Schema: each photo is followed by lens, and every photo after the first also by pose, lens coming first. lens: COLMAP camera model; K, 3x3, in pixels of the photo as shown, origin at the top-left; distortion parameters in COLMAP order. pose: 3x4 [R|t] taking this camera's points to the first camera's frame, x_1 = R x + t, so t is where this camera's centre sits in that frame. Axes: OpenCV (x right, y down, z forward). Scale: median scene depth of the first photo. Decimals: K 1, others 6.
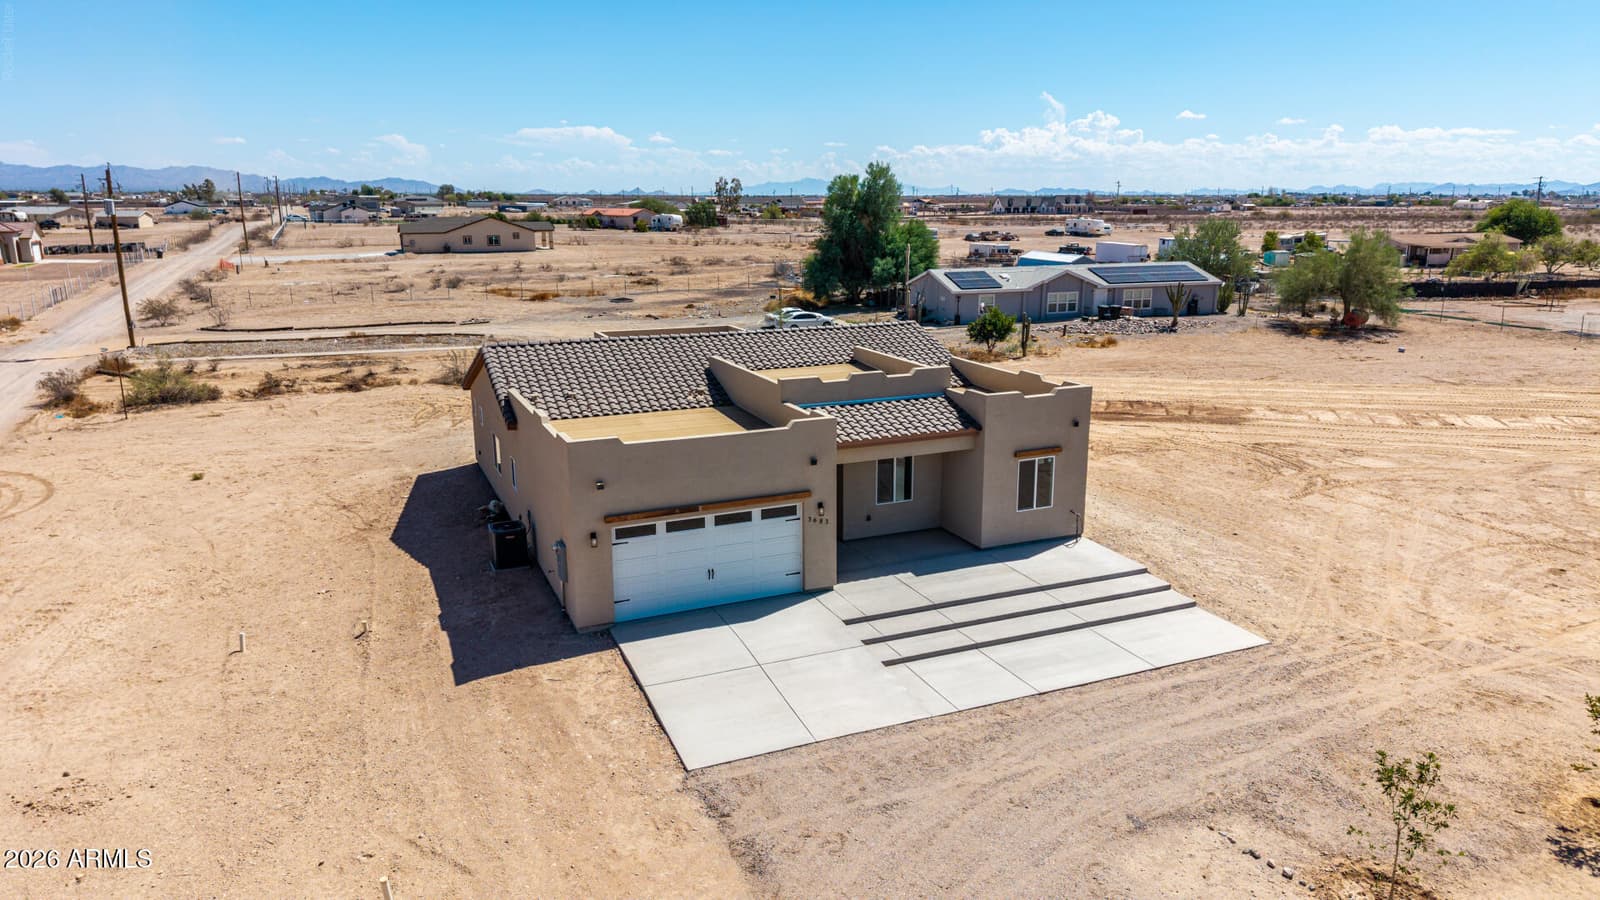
lens RADIAL K [[1053.1, 0, 800.0], [0, 1053.1, 450.0], [0, 0, 1]] dist [0.008283, -0.001175]
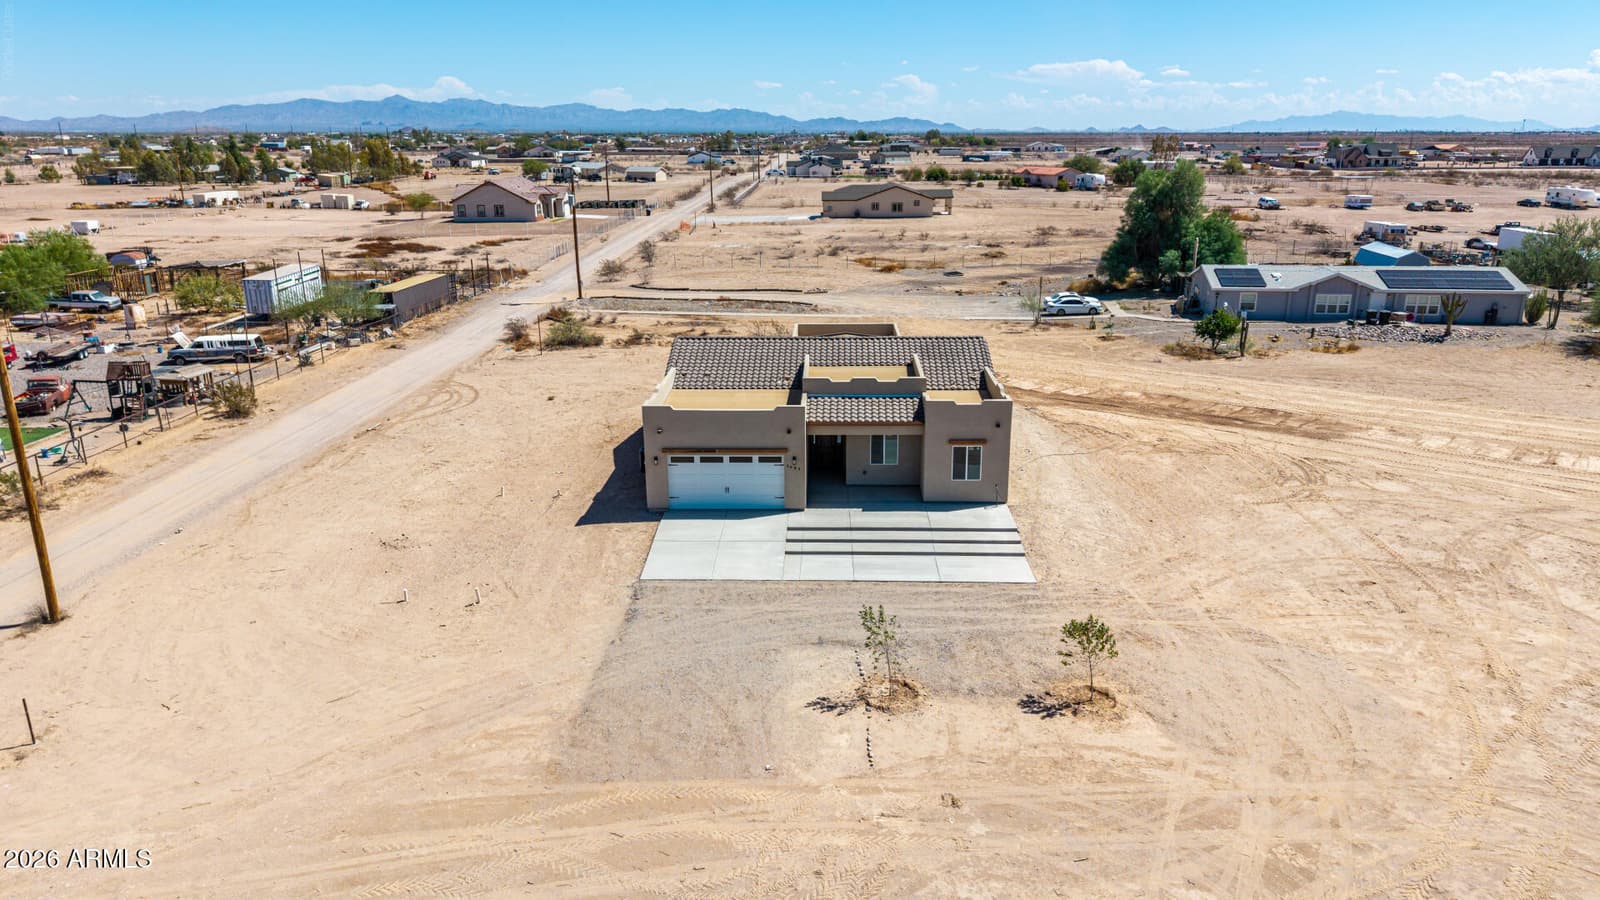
lens RADIAL K [[1037.9, 0, 817.3], [0, 1037.9, 451.4], [0, 0, 1]] dist [0.056401, -0.066870]
pose [[0.909434, 0.119486, -0.398312, 0.541260], [-0.096808, 0.992347, 0.076650, -0.066937], [0.404422, -0.031149, 0.914042, -0.368629]]
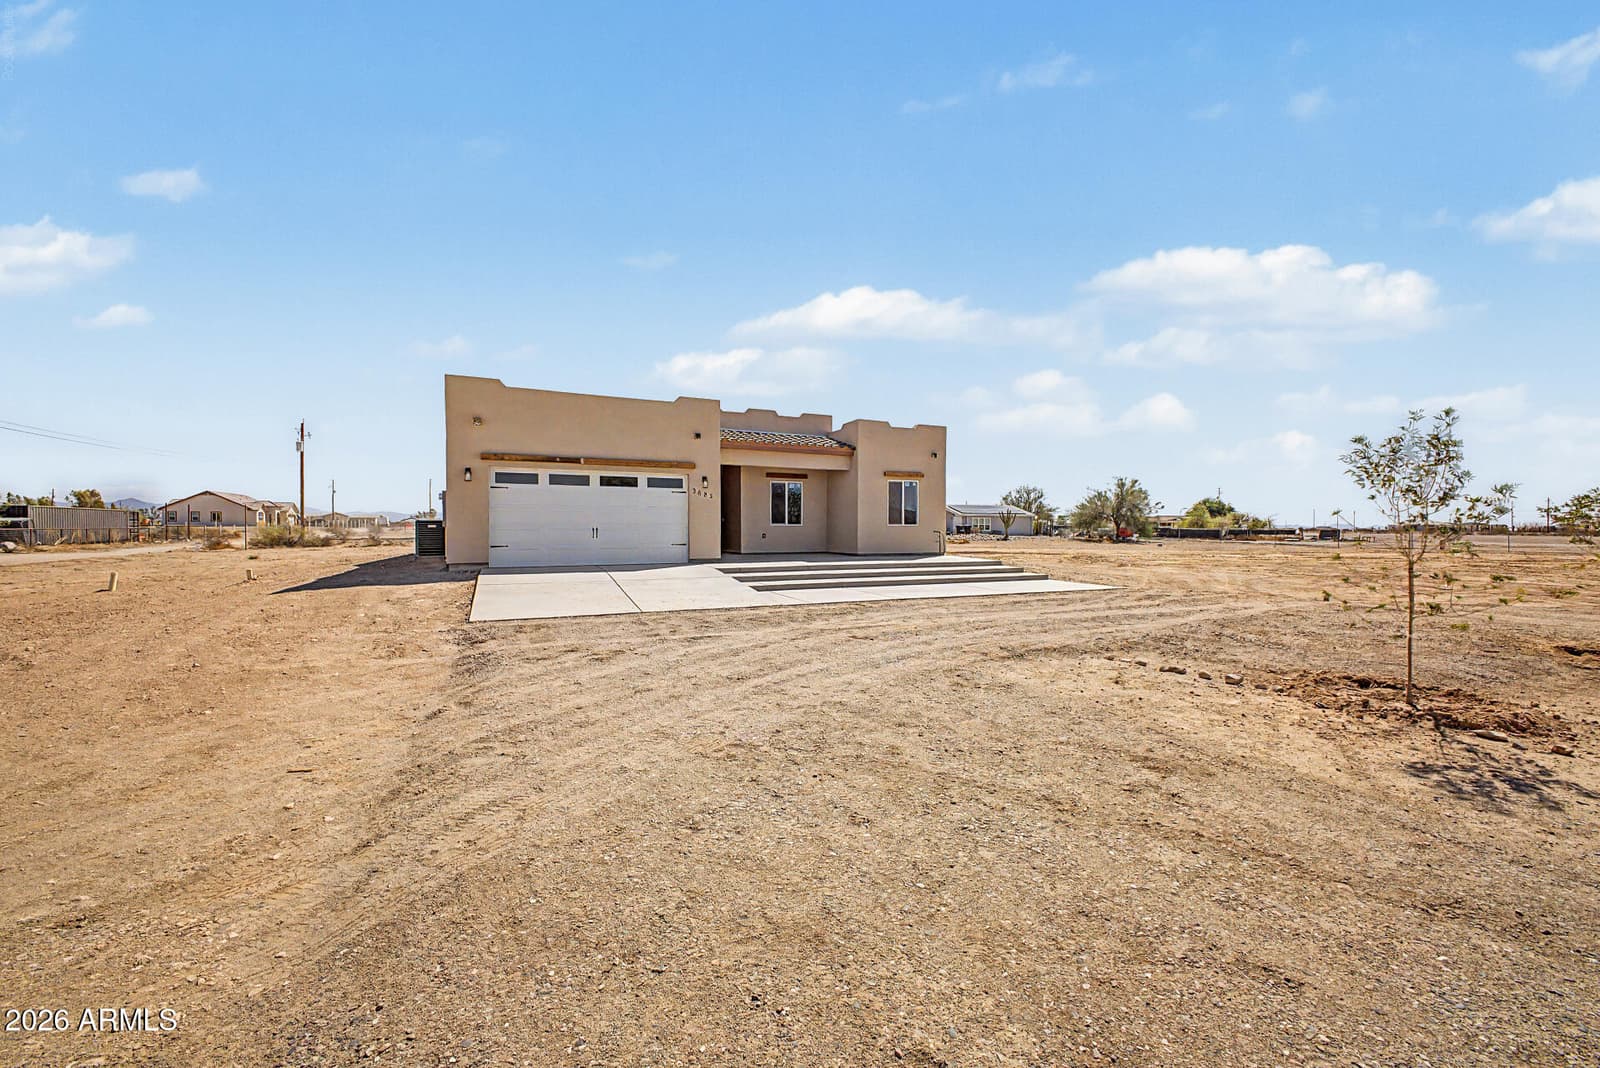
lens RADIAL K [[629.4, 0, 800.0], [0, 629.4, 534.0], [0, 0, 1]] dist [0.000343, -0.000164]
pose [[0.999676, 0.003513, 0.025213, 0.079804], [0.002244, 0.974411, -0.224764, 0.198367], [-0.025357, 0.224748, 0.974087, 0.285869]]
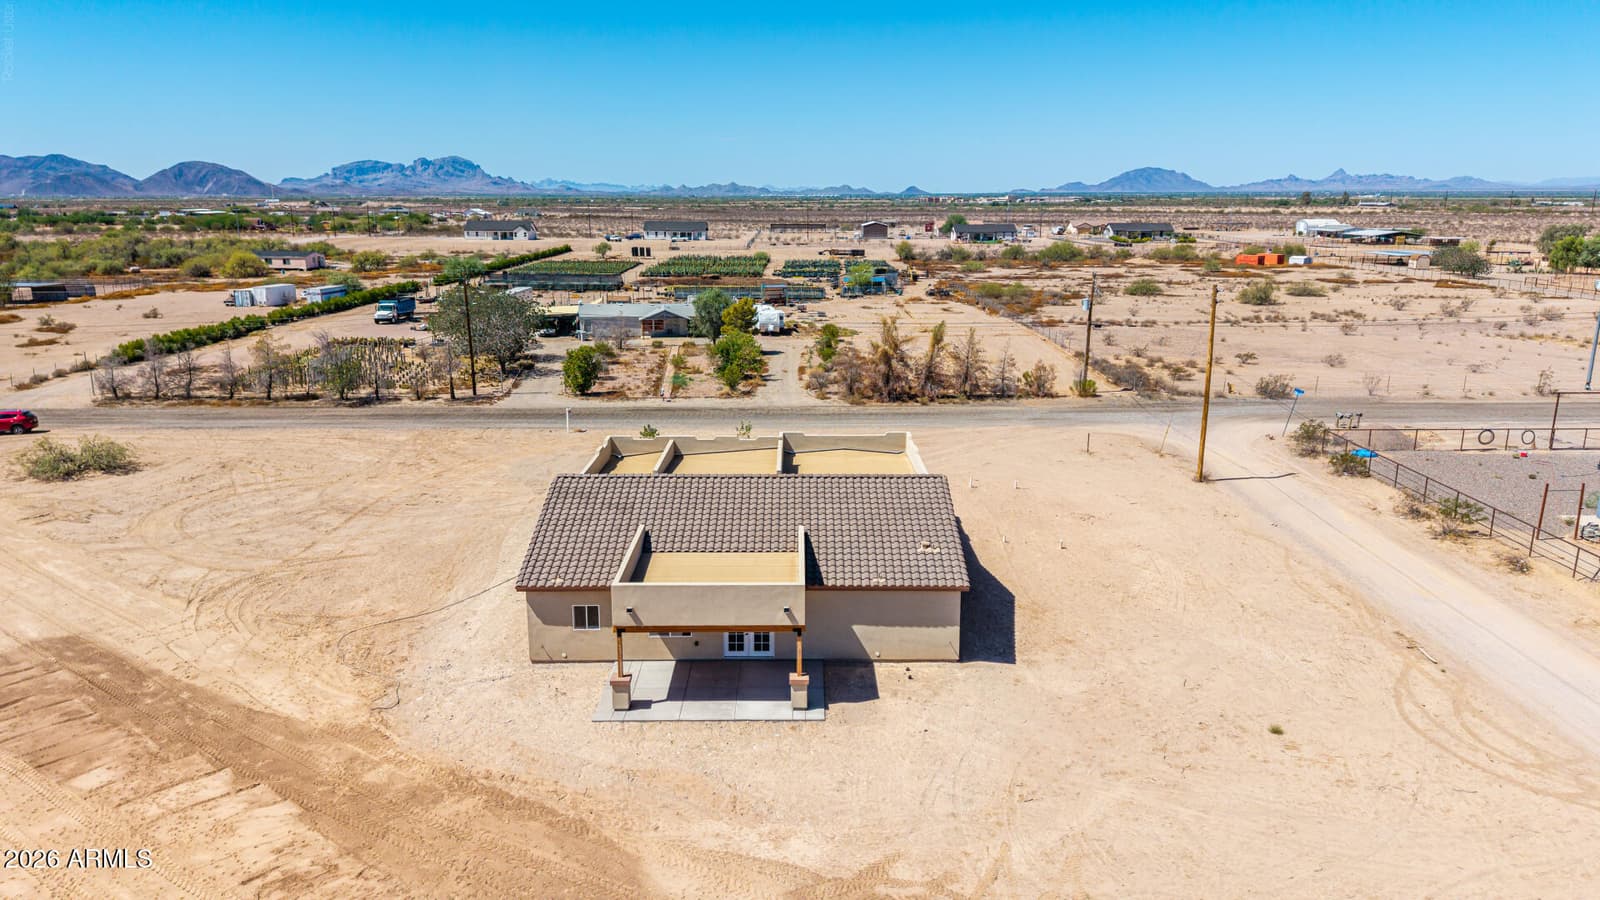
lens RADIAL K [[1086.9, 0, 793.5], [0, 1086.9, 451.7], [0, 0, 1]] dist [0.051165, -0.068884]
pose [[-0.914493, -0.094156, 0.393493, -0.633491], [0.095562, 0.894765, 0.436191, -0.703270], [-0.393154, 0.436497, -0.809259, 2.080300]]
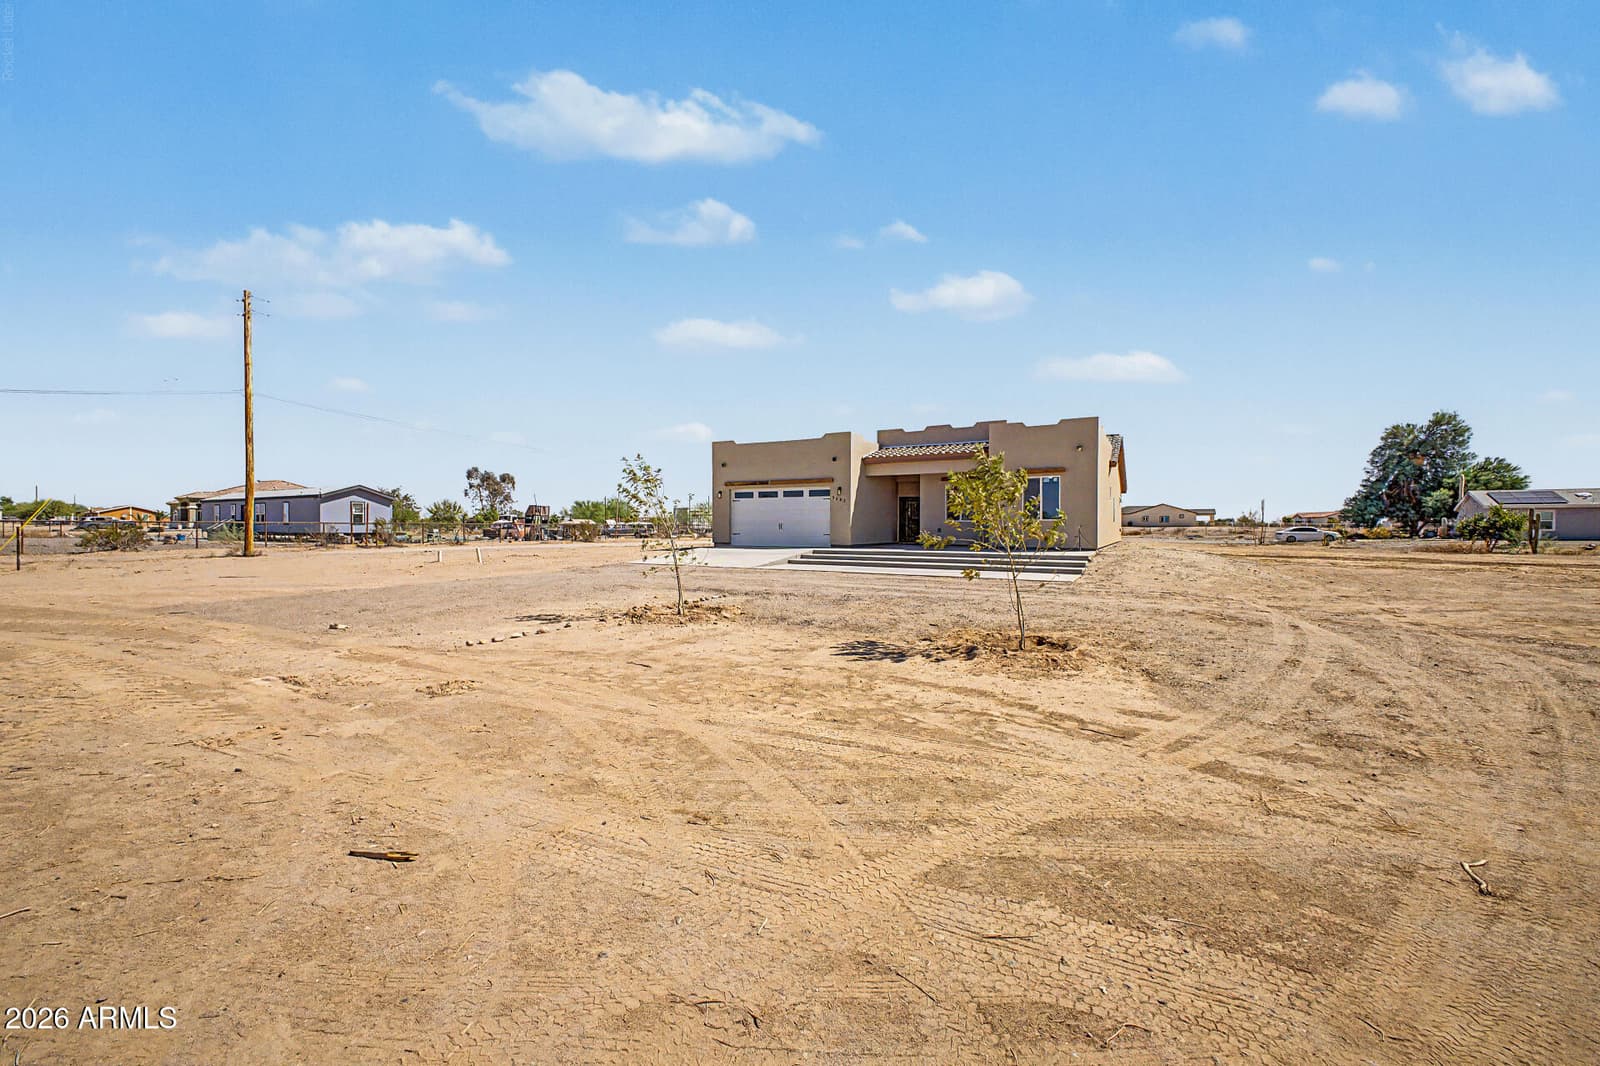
lens RADIAL K [[632.4, 0, 788.4], [0, 632.4, 532.1], [0, 0, 1]] dist [0.000465, -0.000049]
pose [[0.595395, 0.009997, -0.803371, 0.562848], [-0.192917, 0.972448, -0.130874, 0.195594], [0.779928, 0.232906, 0.580919, 0.315834]]
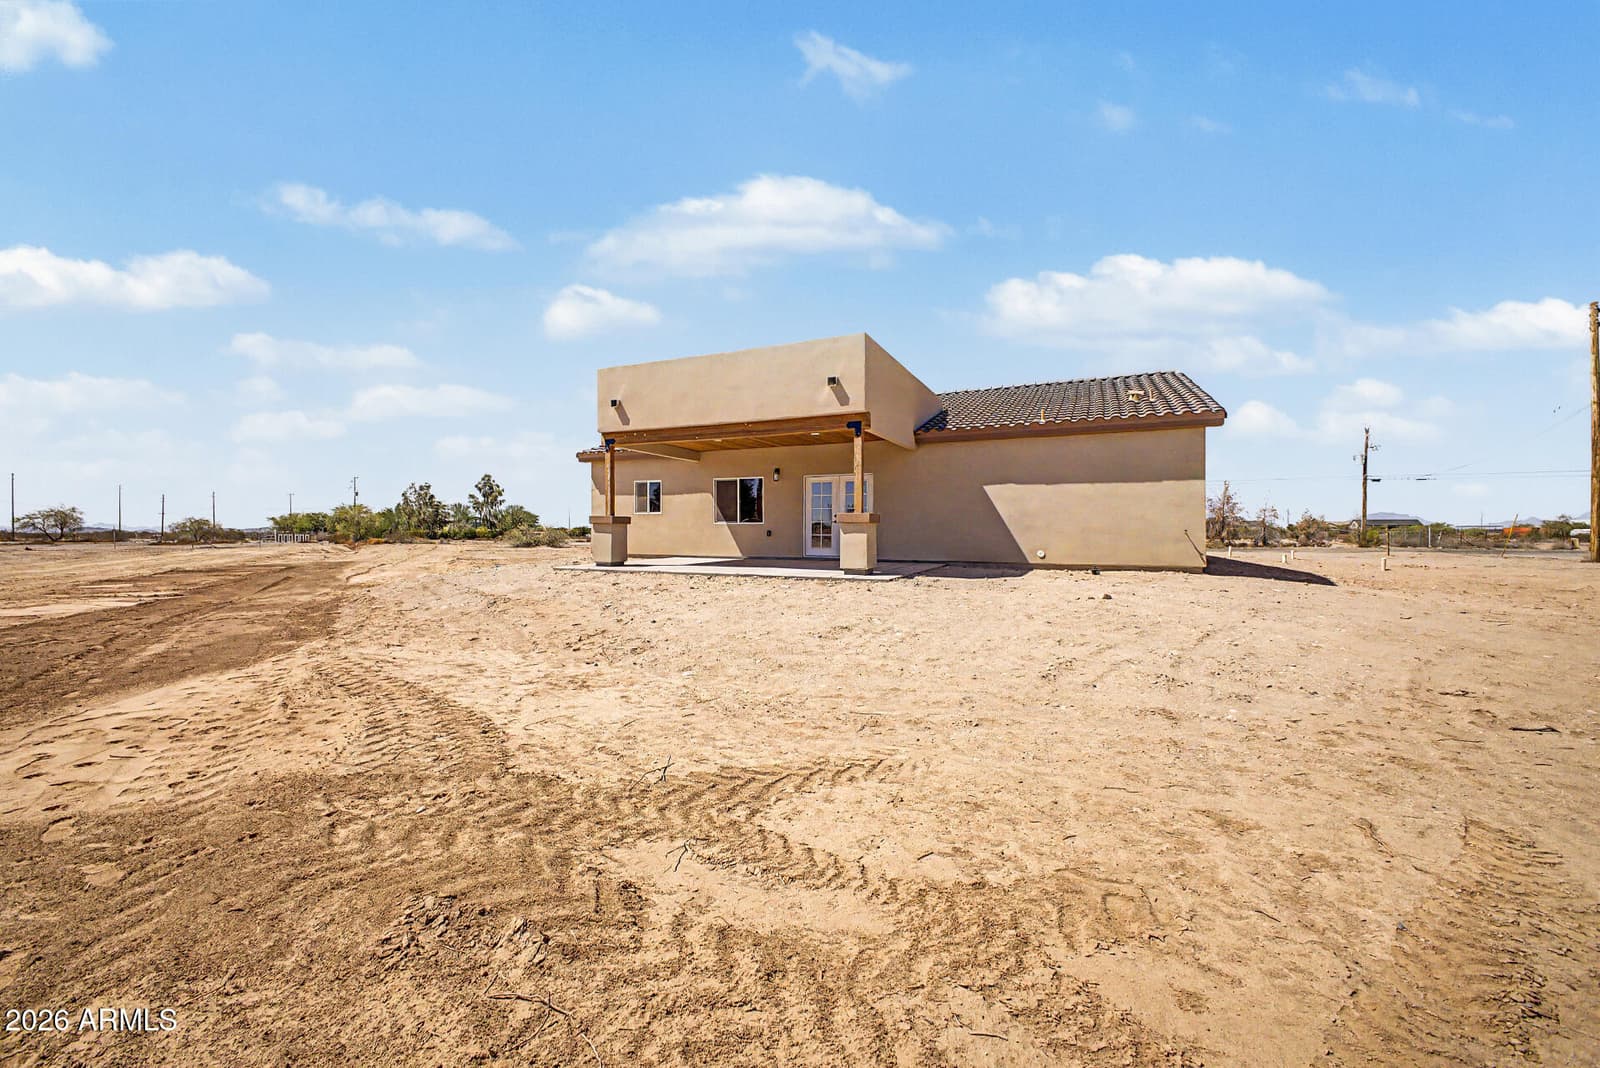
lens RADIAL K [[623.0, 0, 793.5], [0, 623.0, 533.7], [0, 0, 1]] dist [0.017597, -0.000021]
pose [[-0.650945, 0.000260, 0.759125, -0.478622], [0.181975, 0.970896, 0.155709, -0.102650], [-0.736991, 0.239500, -0.632048, 1.566695]]
